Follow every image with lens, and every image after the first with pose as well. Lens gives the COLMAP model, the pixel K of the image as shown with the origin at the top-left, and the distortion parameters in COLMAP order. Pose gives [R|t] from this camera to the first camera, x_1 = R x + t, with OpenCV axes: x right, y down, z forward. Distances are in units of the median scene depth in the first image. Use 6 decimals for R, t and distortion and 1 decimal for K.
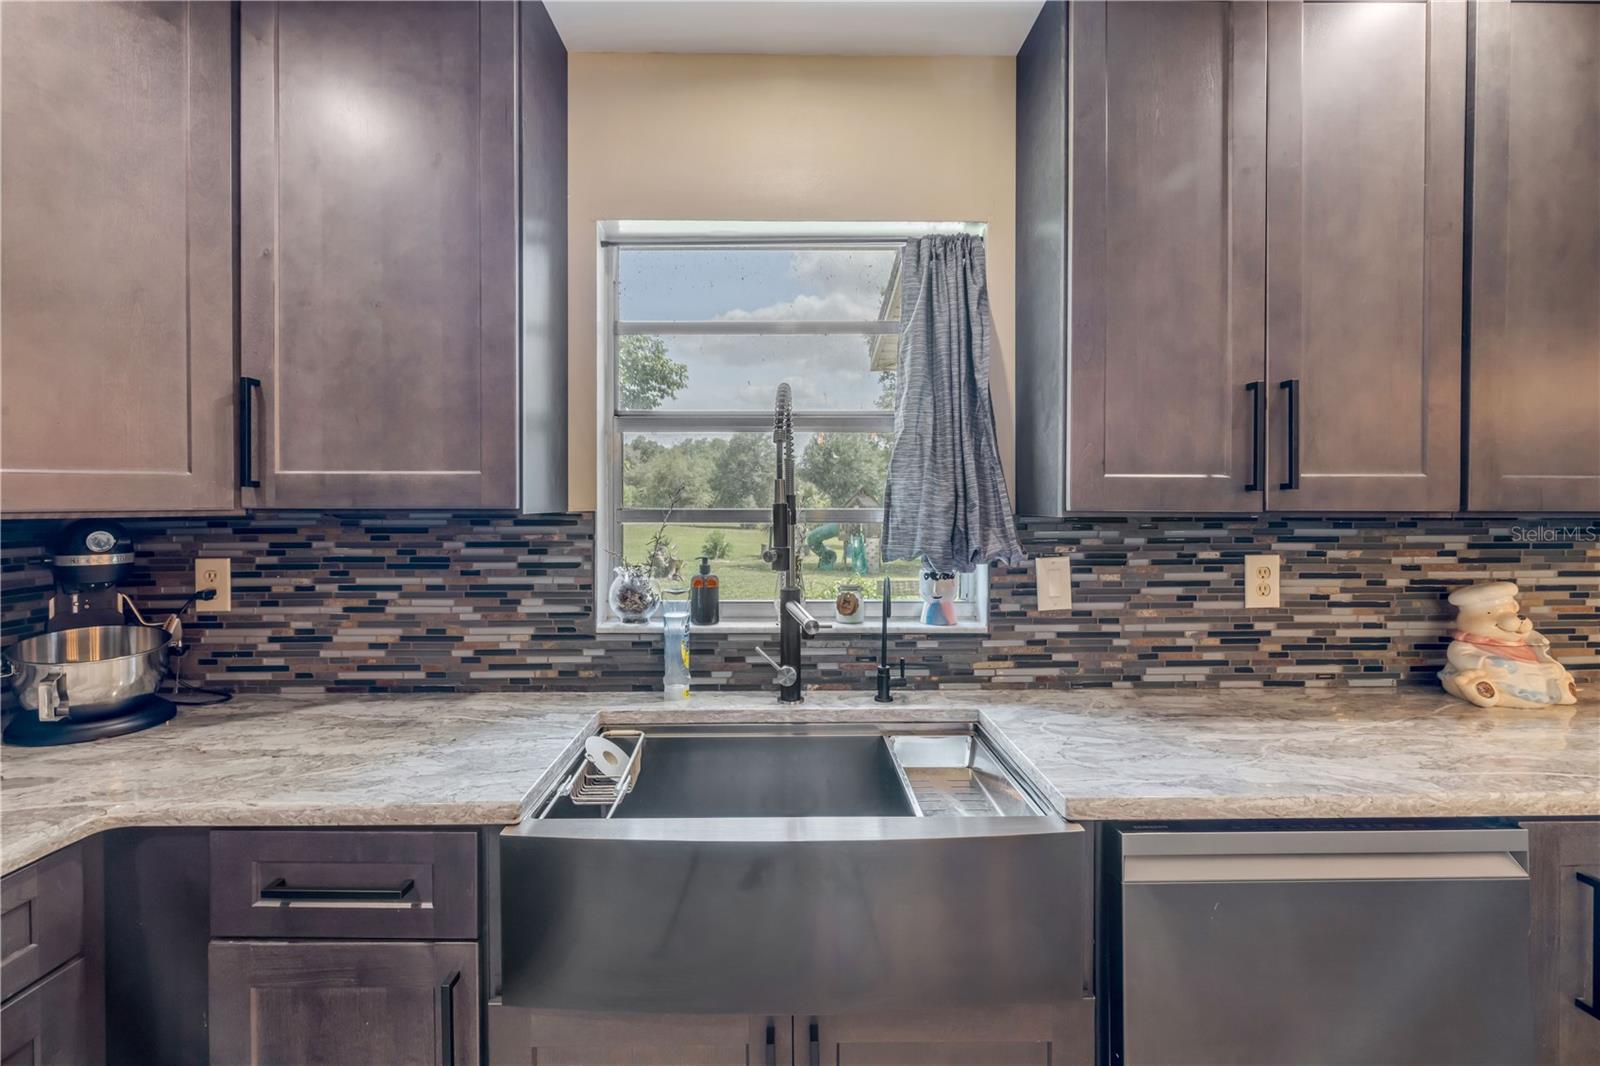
lens RADIAL K [[737.8, 0, 786.6], [0, 737.8, 507.1], [0, 0, 1]] dist [-0.009366, 0.001407]
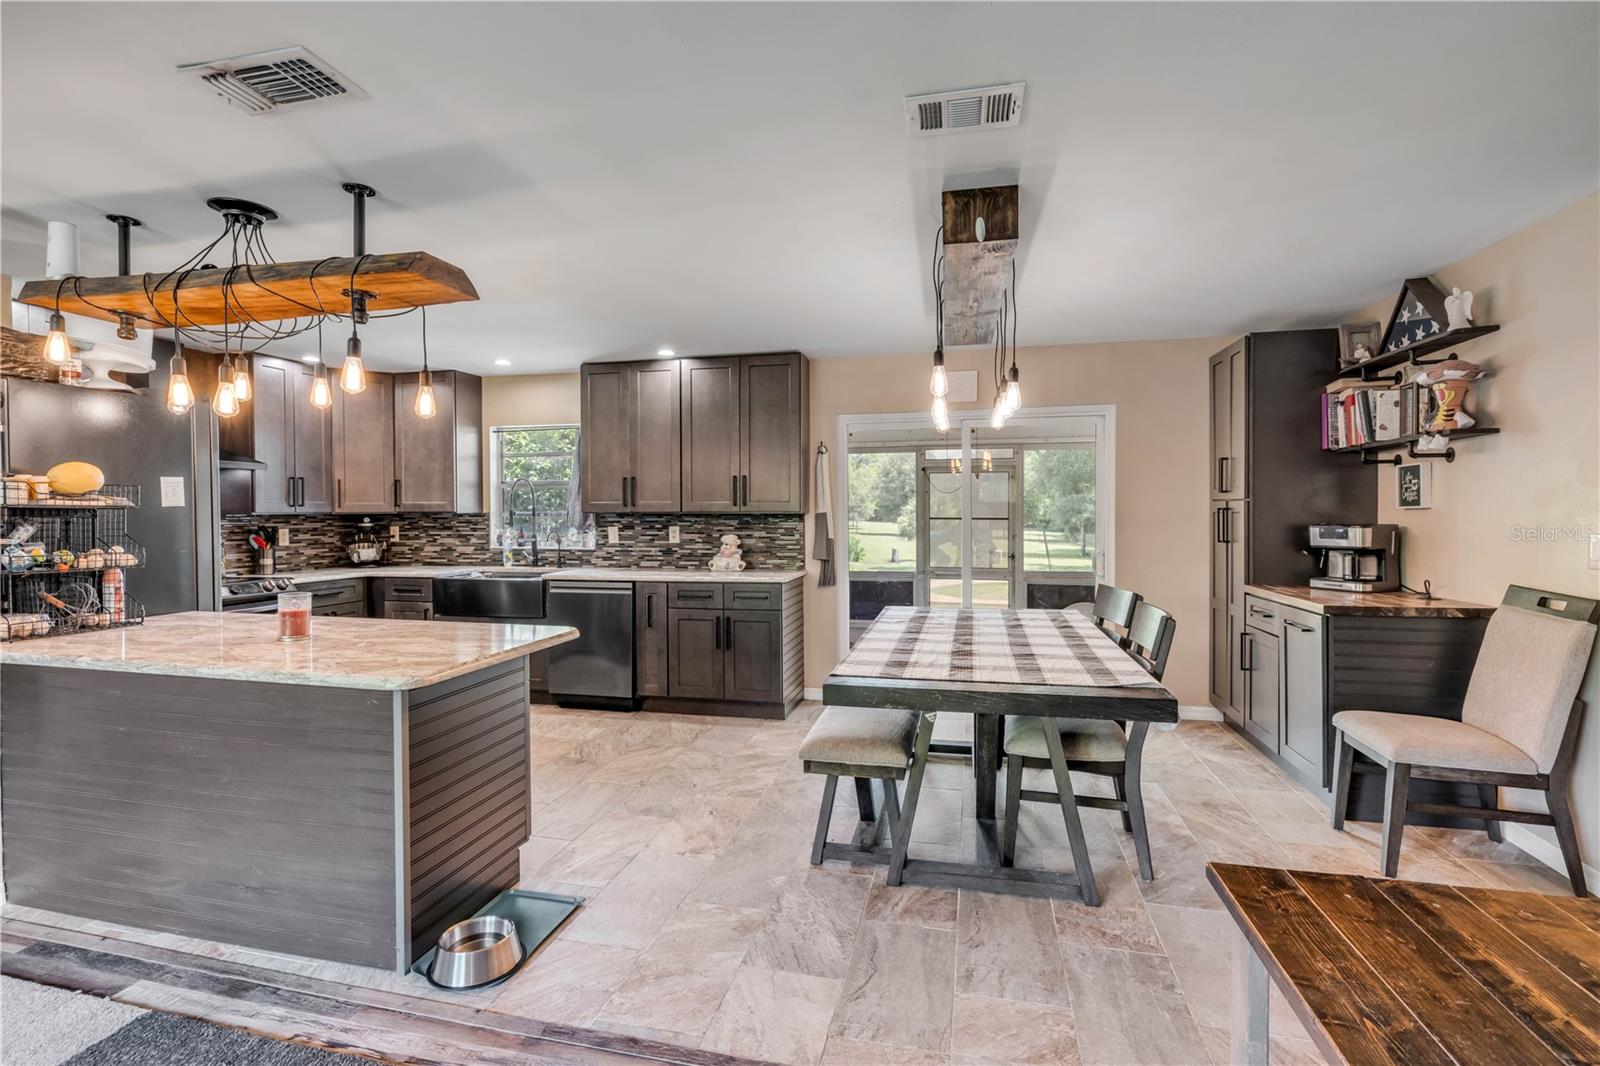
lens RADIAL K [[737.8, 0, 796.6], [0, 737.8, 526.4], [0, 0, 1]] dist [-0.009366, 0.001407]
pose [[0.972275, 0.003388, -0.233817, 1.907634], [-0.000904, 0.999942, 0.010732, 0.030446], [0.233839, -0.010223, 0.972222, -1.967974]]
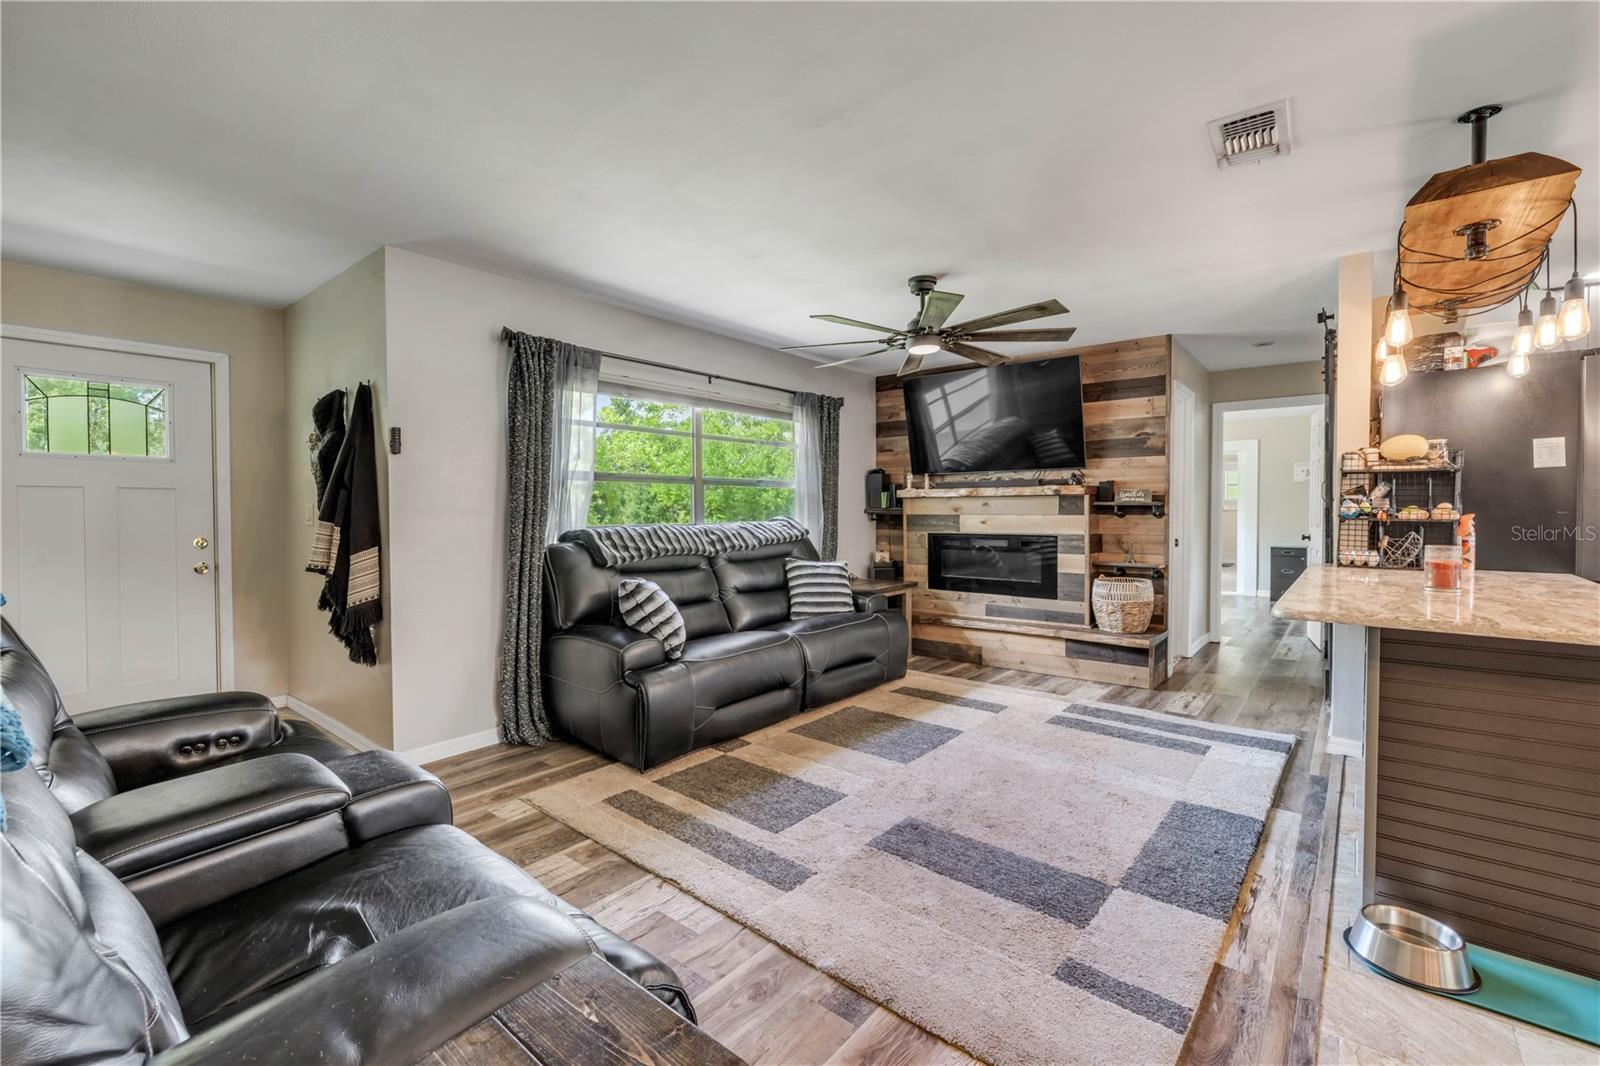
lens RADIAL K [[677.8, 0, 791.8], [0, 677.8, 524.0], [0, 0, 1]] dist [-0.006859, 0.001378]
pose [[-0.642348, 0.023084, -0.766065, 2.479381], [-0.002660, 0.999473, 0.032348, 0.093905], [0.766408, 0.022817, -0.641949, -0.949255]]
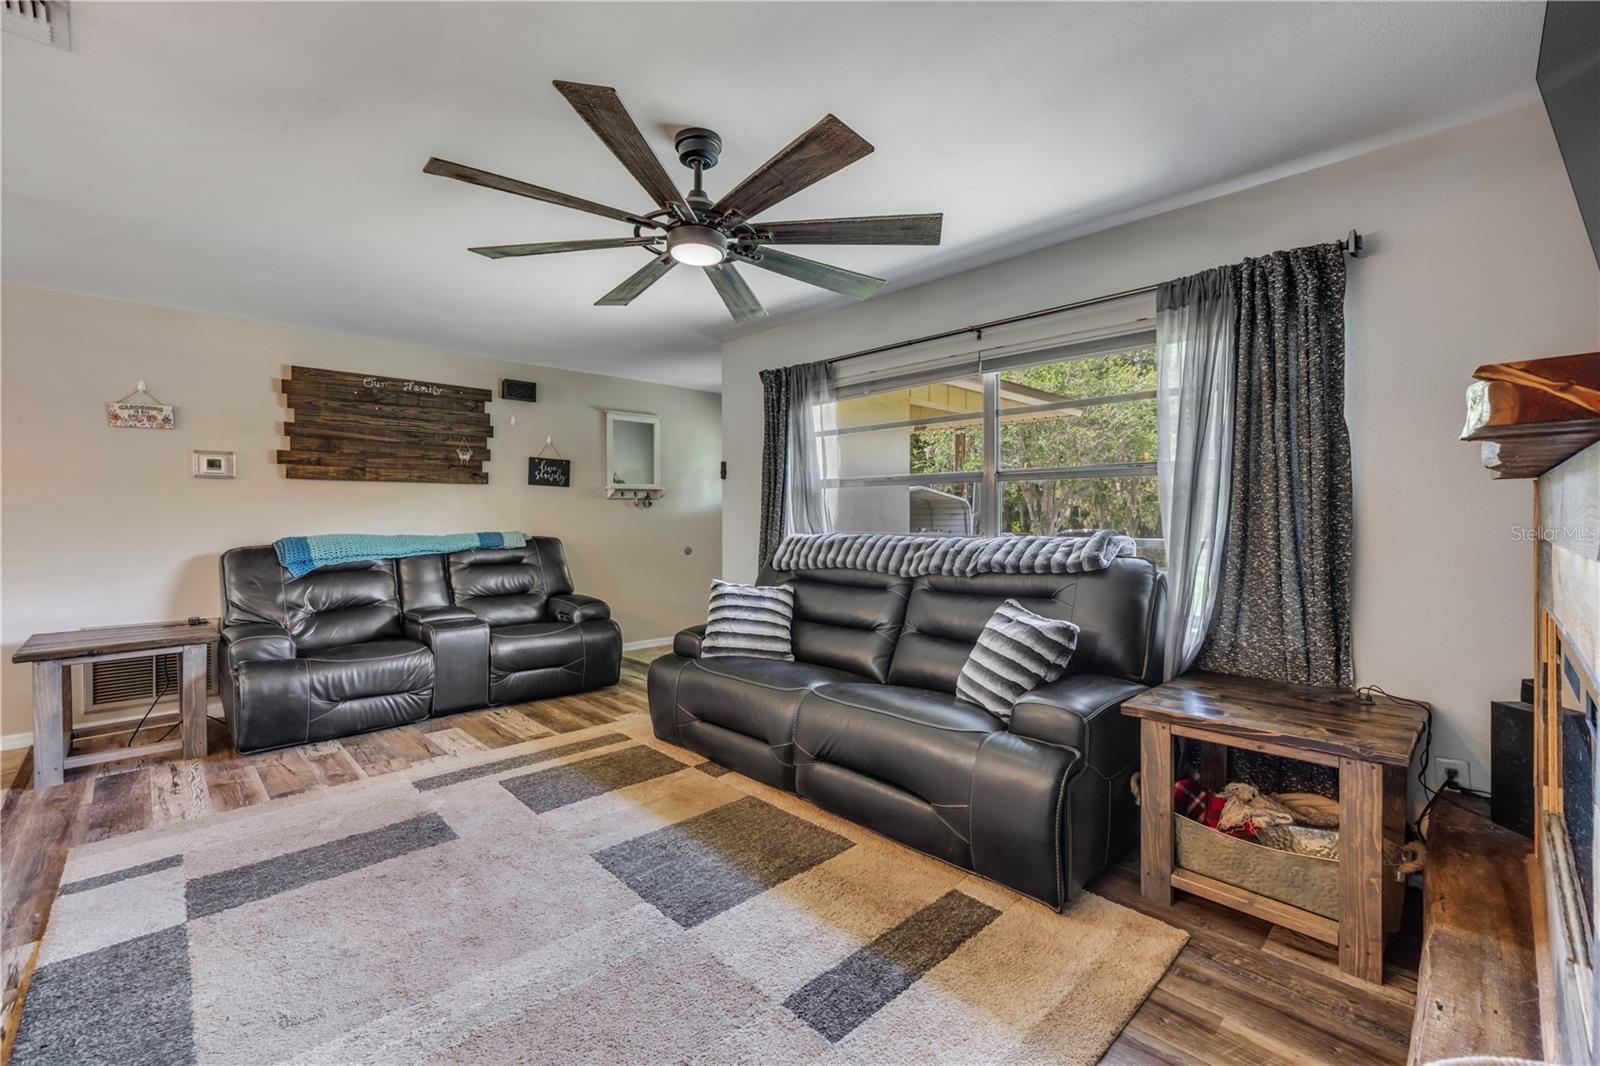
lens RADIAL K [[677.8, 0, 806.9], [0, 677.8, 520.5], [0, 0, 1]] dist [-0.006859, 0.001378]
pose [[-0.705178, -0.002005, 0.709027, -0.459463], [0.013241, 0.999784, 0.015996, 0.098672], [-0.708906, 0.020668, -0.705000, -1.231460]]
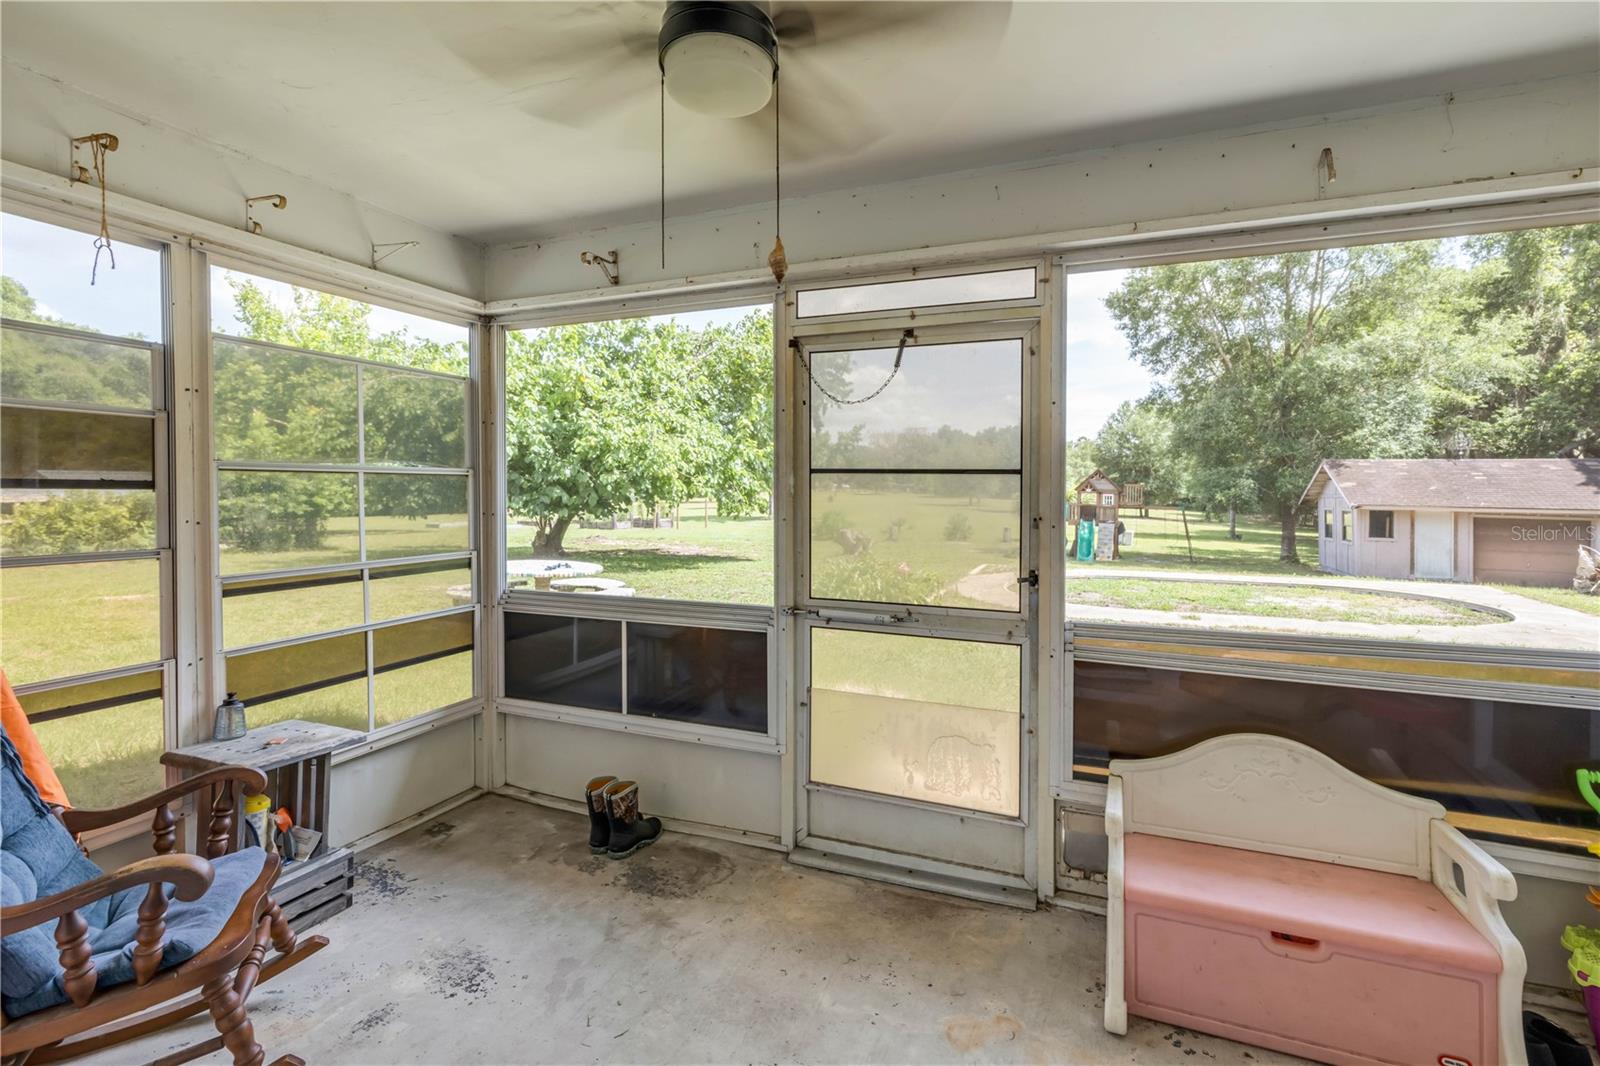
lens RADIAL K [[701.1, 0, 830.5], [0, 701.1, 492.3], [0, 0, 1]] dist [0.013068, 0.000652]
pose [[0.928229, 0.007320, -0.371937, 2.279033], [-0.009135, 0.999953, -0.003118, 0.085223], [0.371897, 0.006292, 0.928253, 1.009282]]
